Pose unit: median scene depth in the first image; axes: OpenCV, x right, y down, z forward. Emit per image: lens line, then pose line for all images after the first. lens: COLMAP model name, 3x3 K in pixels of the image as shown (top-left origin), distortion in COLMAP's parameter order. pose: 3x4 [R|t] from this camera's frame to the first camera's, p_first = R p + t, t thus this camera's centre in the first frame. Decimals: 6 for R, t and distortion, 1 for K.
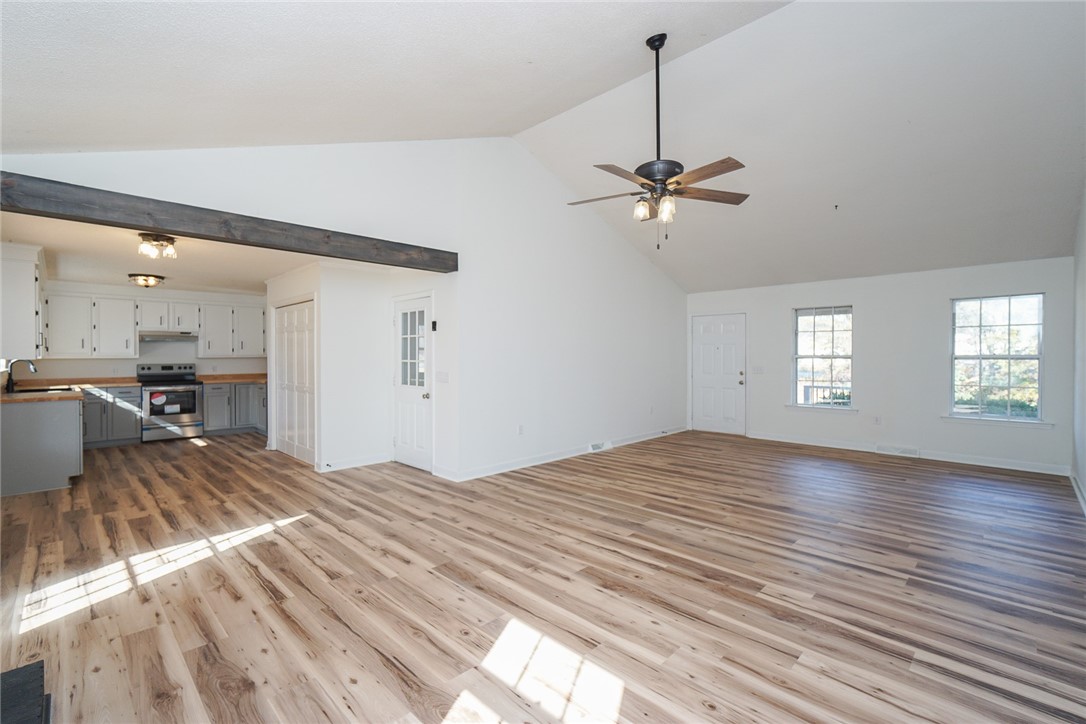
lens RADIAL K [[455.2, 0, 543.0], [0, 455.2, 362.0], [0, 0, 1]] dist [0.001846, -0.013295]
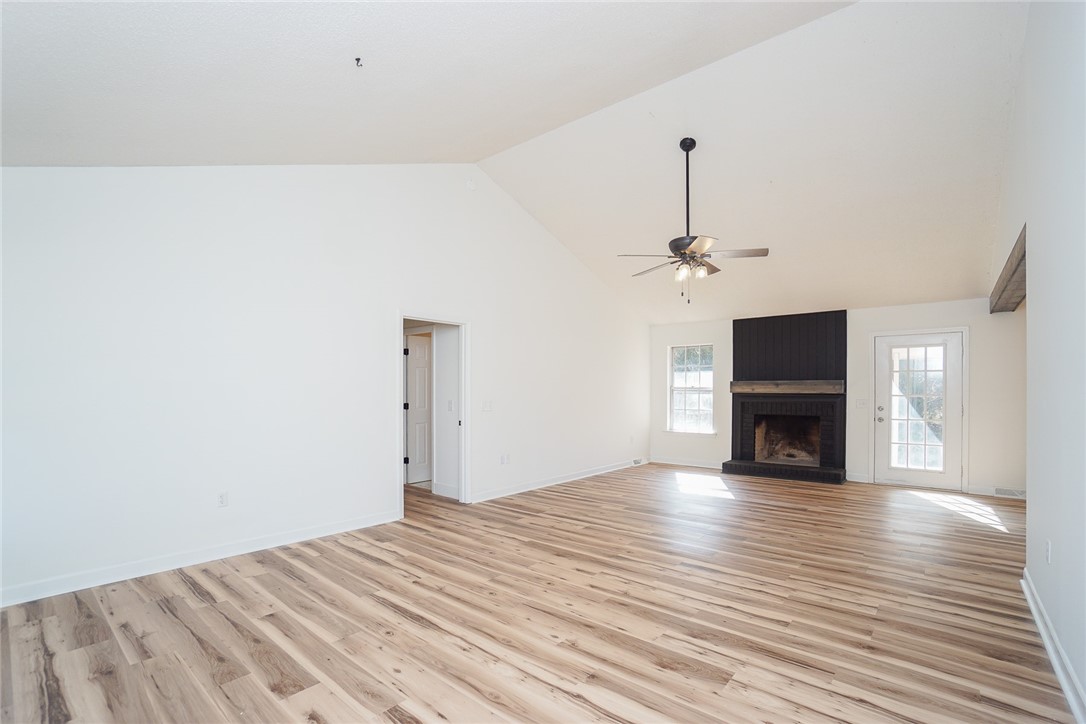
lens RADIAL K [[482.0, 0, 520.9], [0, 482.0, 392.9], [0, 0, 1]] dist [-0.046388, 0.000564]
pose [[-0.999186, 0.002564, -0.040264, 0.727258], [0.001905, 0.999864, 0.016387, -0.015585], [0.040300, 0.016297, -0.999055, 2.174667]]
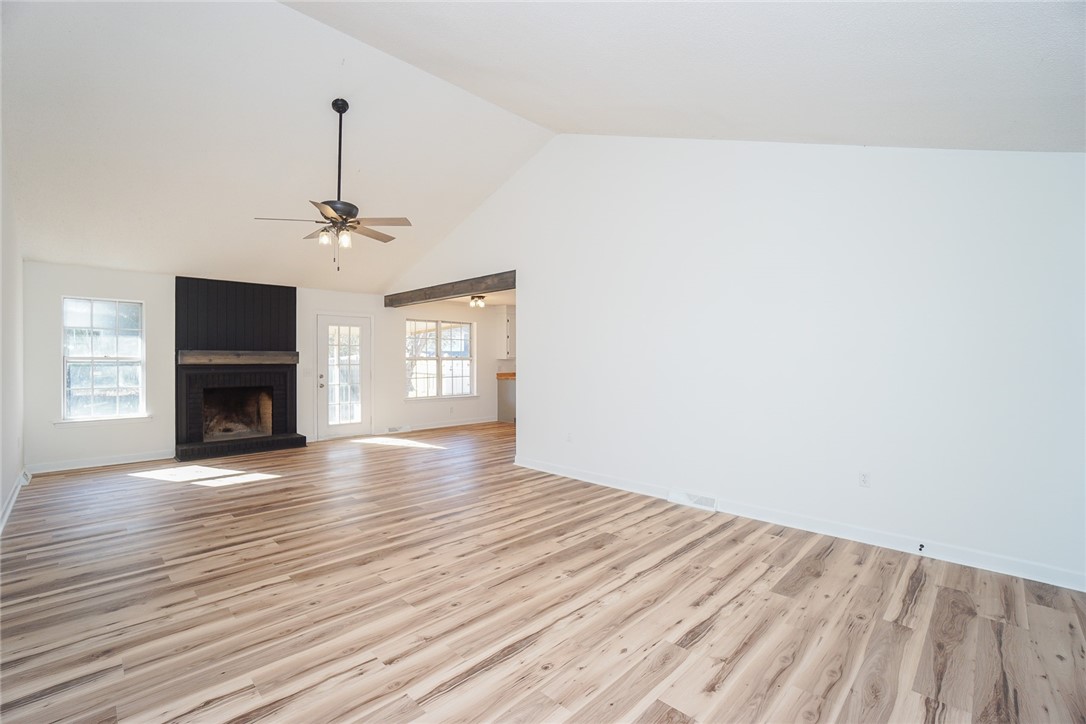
lens RADIAL K [[501.7, 0, 543.0], [0, 501.7, 362.0], [0, 0, 1]] dist [-0.049526, 0.001269]
pose [[0.005811, 0.007055, -0.999958, 1.495895], [-0.010931, 0.999916, 0.006992, -0.014511], [0.999923, 0.010889, 0.005888, 1.440266]]
